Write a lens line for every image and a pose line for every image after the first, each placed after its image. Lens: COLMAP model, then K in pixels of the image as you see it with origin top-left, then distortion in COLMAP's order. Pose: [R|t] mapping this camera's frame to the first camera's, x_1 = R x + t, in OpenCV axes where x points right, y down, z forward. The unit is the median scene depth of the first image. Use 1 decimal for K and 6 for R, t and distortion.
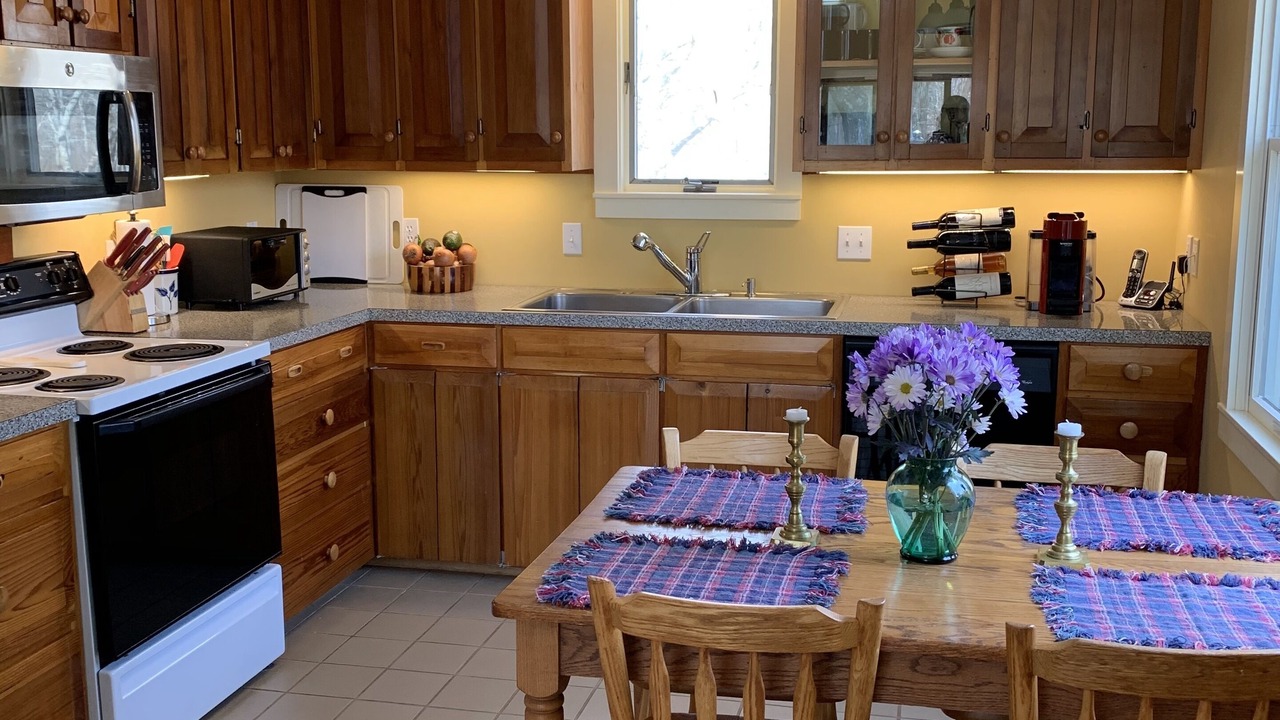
lens RADIAL K [[1290.7, 0, 653.1], [0, 1290.7, 345.2], [0, 0, 1]] dist [0.154856, -0.436109]
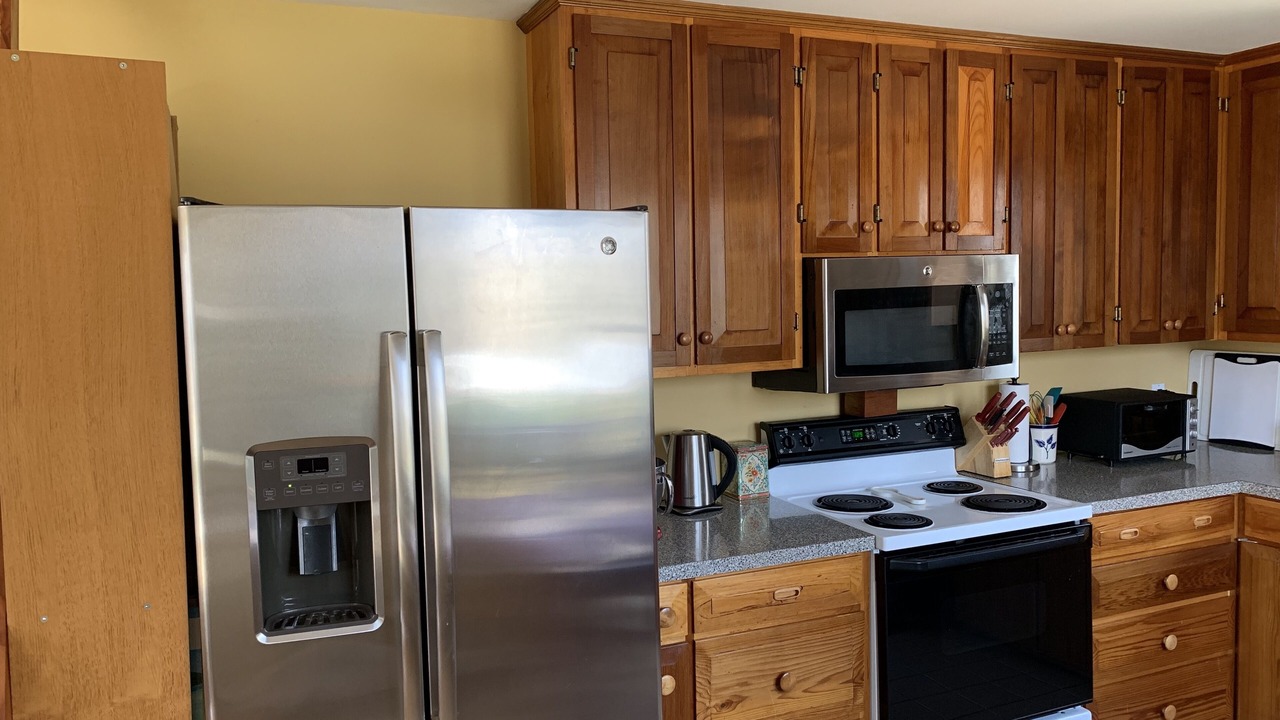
lens RADIAL K [[981.2, 0, 640.0], [0, 981.2, 360.0], [0, 0, 1]] dist [0.046598, -0.038333]
pose [[0.598343, 0.048089, -0.799795, 0.119662], [-0.107698, 0.993966, -0.020807, -0.057152], [0.793969, 0.098586, 0.599912, 0.161055]]
